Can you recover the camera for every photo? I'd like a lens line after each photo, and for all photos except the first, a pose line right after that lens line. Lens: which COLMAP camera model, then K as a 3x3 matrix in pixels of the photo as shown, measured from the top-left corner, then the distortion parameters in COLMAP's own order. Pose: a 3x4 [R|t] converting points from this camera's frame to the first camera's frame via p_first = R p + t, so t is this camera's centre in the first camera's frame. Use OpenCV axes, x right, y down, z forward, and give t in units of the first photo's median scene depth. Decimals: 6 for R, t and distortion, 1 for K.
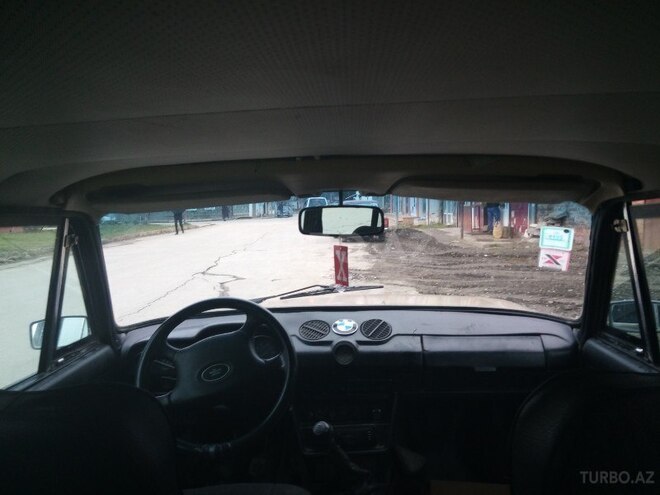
lens RADIAL K [[531.8, 0, 342.5], [0, 531.8, 243.8], [0, 0, 1]] dist [0.117645, -0.195345]
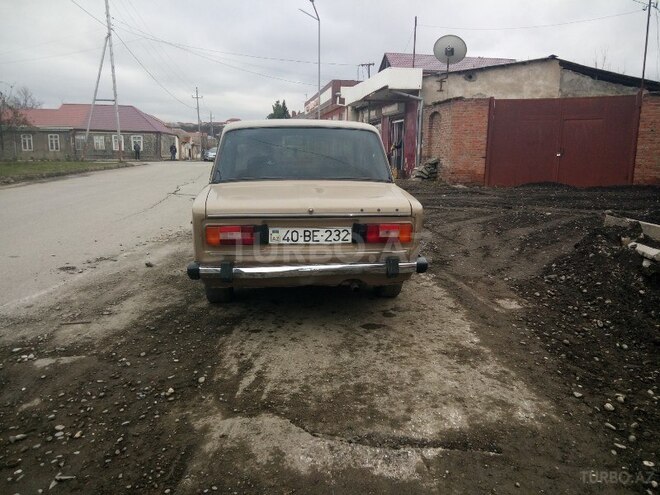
lens RADIAL K [[573.0, 0, 330.0], [0, 573.0, 247.5], [0, 0, 1]] dist [0.008525, -0.000479]
pose [[0.992993, 0.018469, 0.116720, -0.182644], [-0.028631, 0.995884, 0.085997, 0.314211], [-0.114651, -0.088737, 0.989435, -2.760052]]
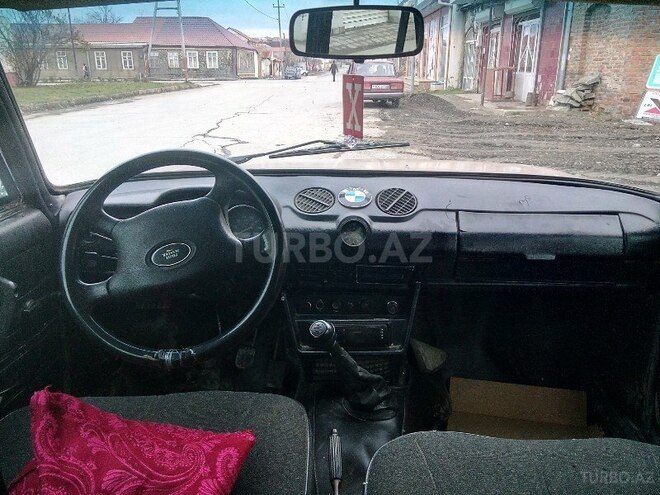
lens RADIAL K [[531.8, 0, 342.5], [0, 531.8, 243.8], [0, 0, 1]] dist [0.117645, -0.195345]
pose [[0.999514, 0.028589, -0.012440, -0.001887], [-0.024760, 0.970308, 0.240603, 0.039038], [0.018949, -0.240179, 0.970544, 0.255117]]
